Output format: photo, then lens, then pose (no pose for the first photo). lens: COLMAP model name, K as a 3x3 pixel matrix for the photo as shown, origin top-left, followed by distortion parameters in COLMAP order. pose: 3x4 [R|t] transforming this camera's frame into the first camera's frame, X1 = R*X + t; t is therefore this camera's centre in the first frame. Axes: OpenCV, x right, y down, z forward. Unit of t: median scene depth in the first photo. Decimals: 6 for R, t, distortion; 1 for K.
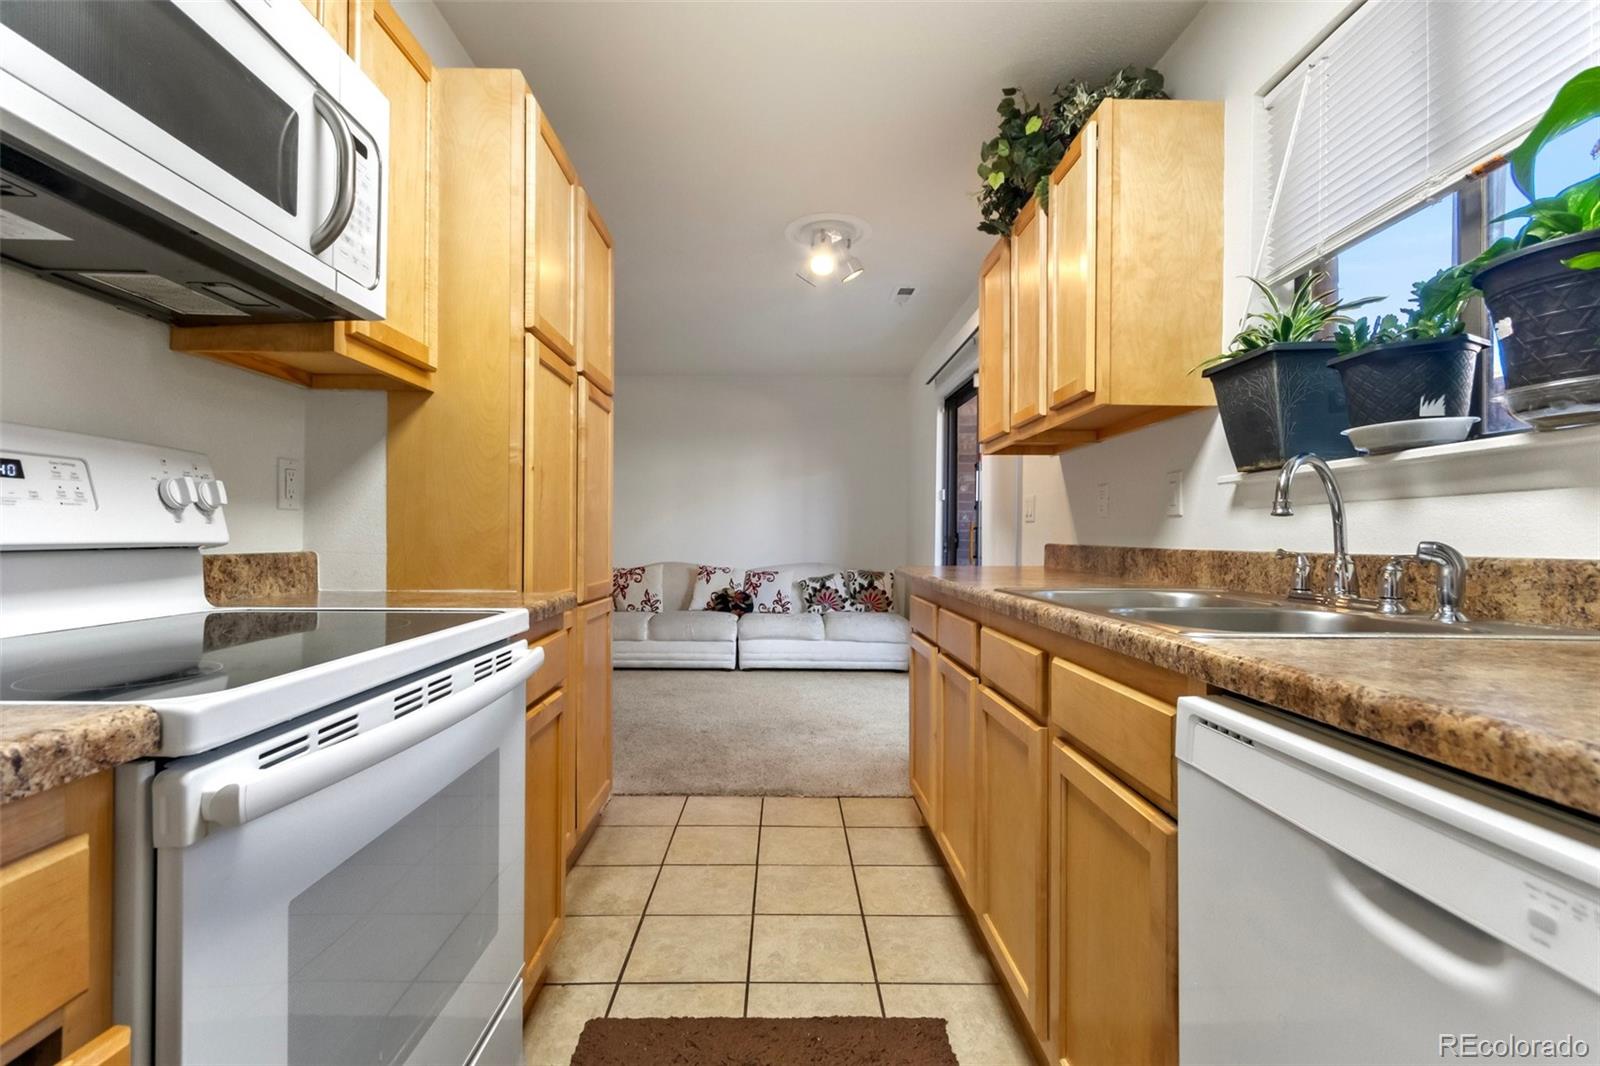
lens RADIAL K [[727.7, 0, 783.5], [0, 727.7, 535.4], [0, 0, 1]] dist [0.002286, 0.000234]
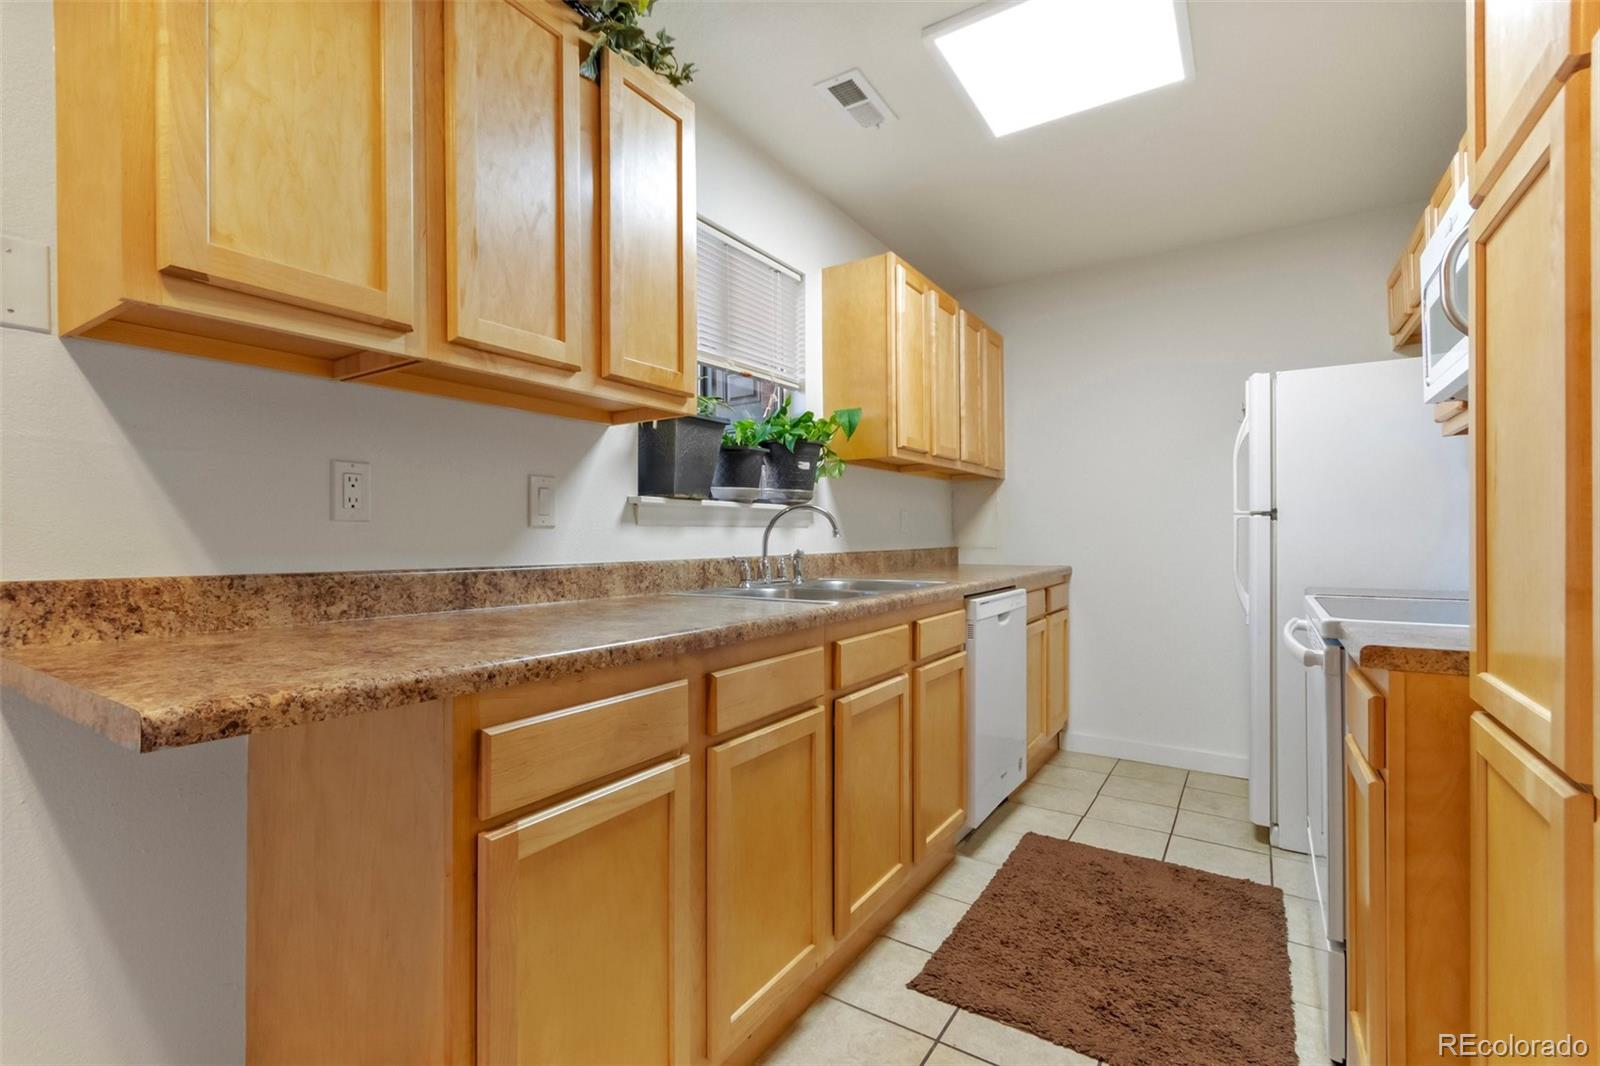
lens RADIAL K [[716.6, 0, 789.6], [0, 716.6, 532.1], [0, 0, 1]] dist [0.000979, 0.000153]
pose [[-0.834681, -0.001624, 0.550732, -0.126570], [-0.005429, 0.999971, -0.005279, -0.011587], [-0.550707, -0.007396, -0.834666, 1.116848]]
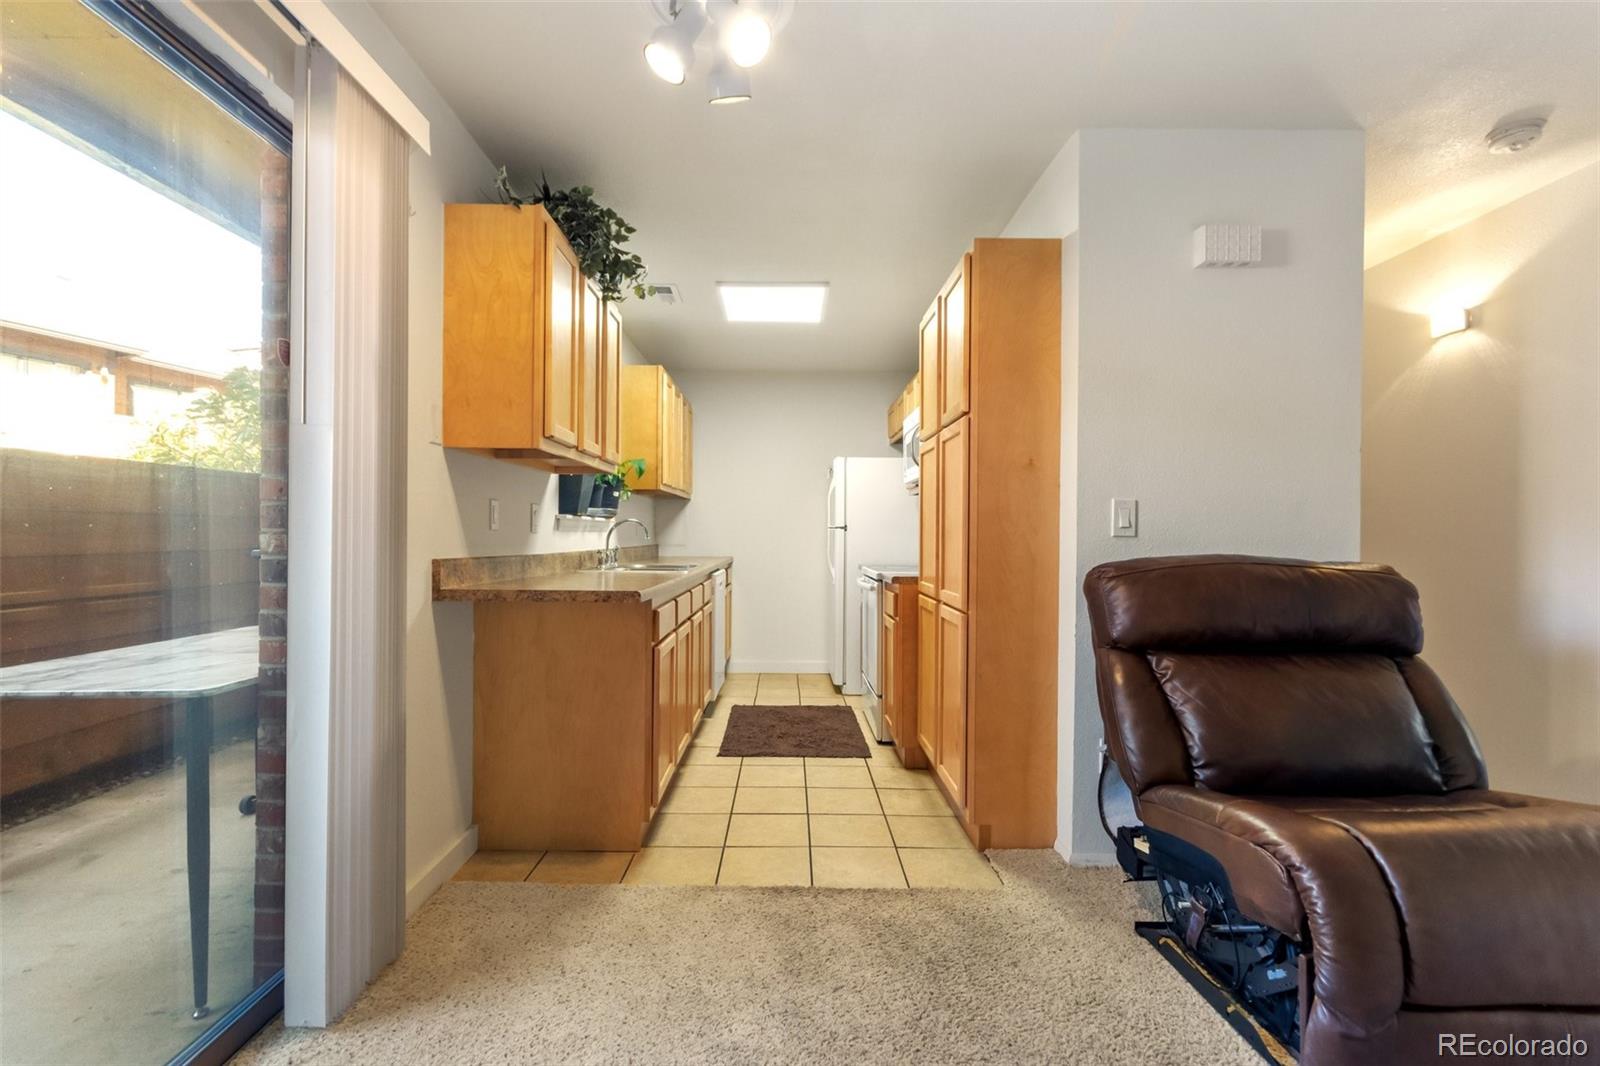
lens RADIAL K [[716.6, 0, 789.6], [0, 716.6, 532.1], [0, 0, 1]] dist [0.000979, 0.000153]
pose [[-0.999926, -0.012107, -0.000902, 0.001792], [-0.012098, 0.999885, -0.009094, -0.014351], [0.001012, -0.009082, -0.999958, 1.815845]]
